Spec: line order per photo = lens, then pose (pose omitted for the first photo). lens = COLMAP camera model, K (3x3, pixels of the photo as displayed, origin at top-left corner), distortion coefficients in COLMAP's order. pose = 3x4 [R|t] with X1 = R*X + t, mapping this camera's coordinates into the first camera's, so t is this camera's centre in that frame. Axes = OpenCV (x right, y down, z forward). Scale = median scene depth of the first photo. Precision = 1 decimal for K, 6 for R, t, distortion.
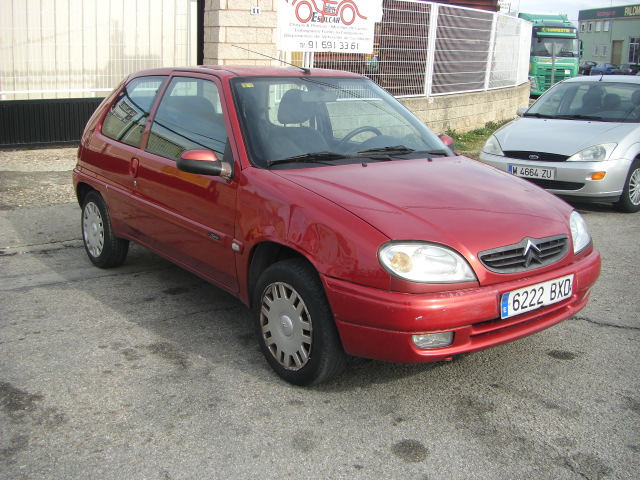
lens RADIAL K [[722.3, 0, 320.0], [0, 722.3, 240.0], [0, 0, 1]] dist [-0.180977, 0.118199]
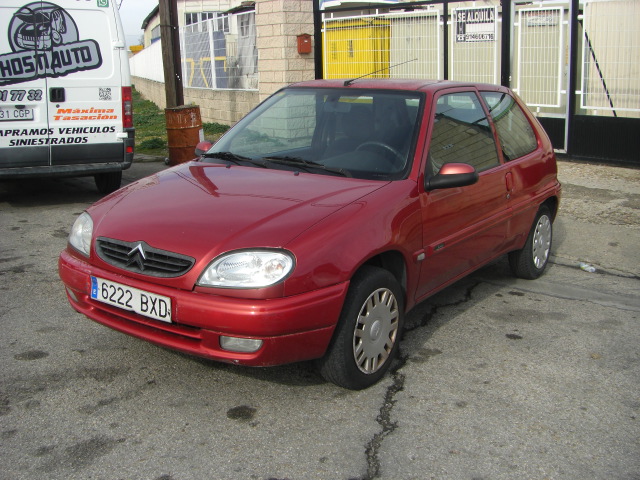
lens RADIAL K [[722.3, 0, 320.0], [0, 722.3, 240.0], [0, 0, 1]] dist [-0.180977, 0.118199]
pose [[0.282228, 0.199870, -0.938296, 1.143657], [-0.229599, 0.963705, 0.136222, -0.175481], [0.931467, 0.176986, 0.317875, 0.792923]]
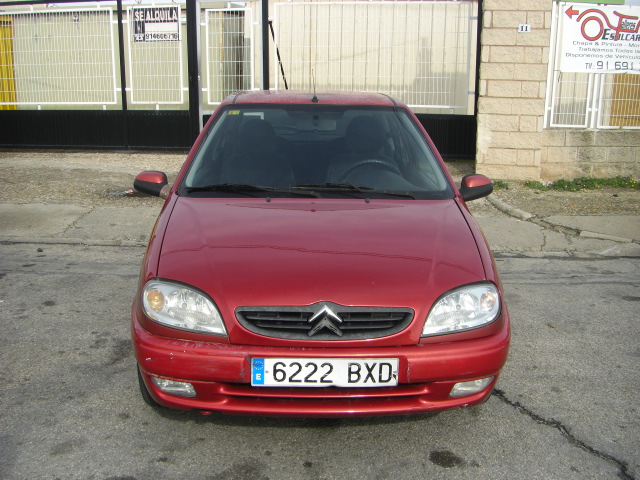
lens RADIAL K [[722.3, 0, 320.0], [0, 722.3, 240.0], [0, 0, 1]] dist [-0.180977, 0.118199]
pose [[0.810467, 0.126396, -0.571986, 0.664181], [-0.136506, 0.990313, 0.025416, -0.083971], [0.569658, 0.057481, 0.819870, 0.254751]]
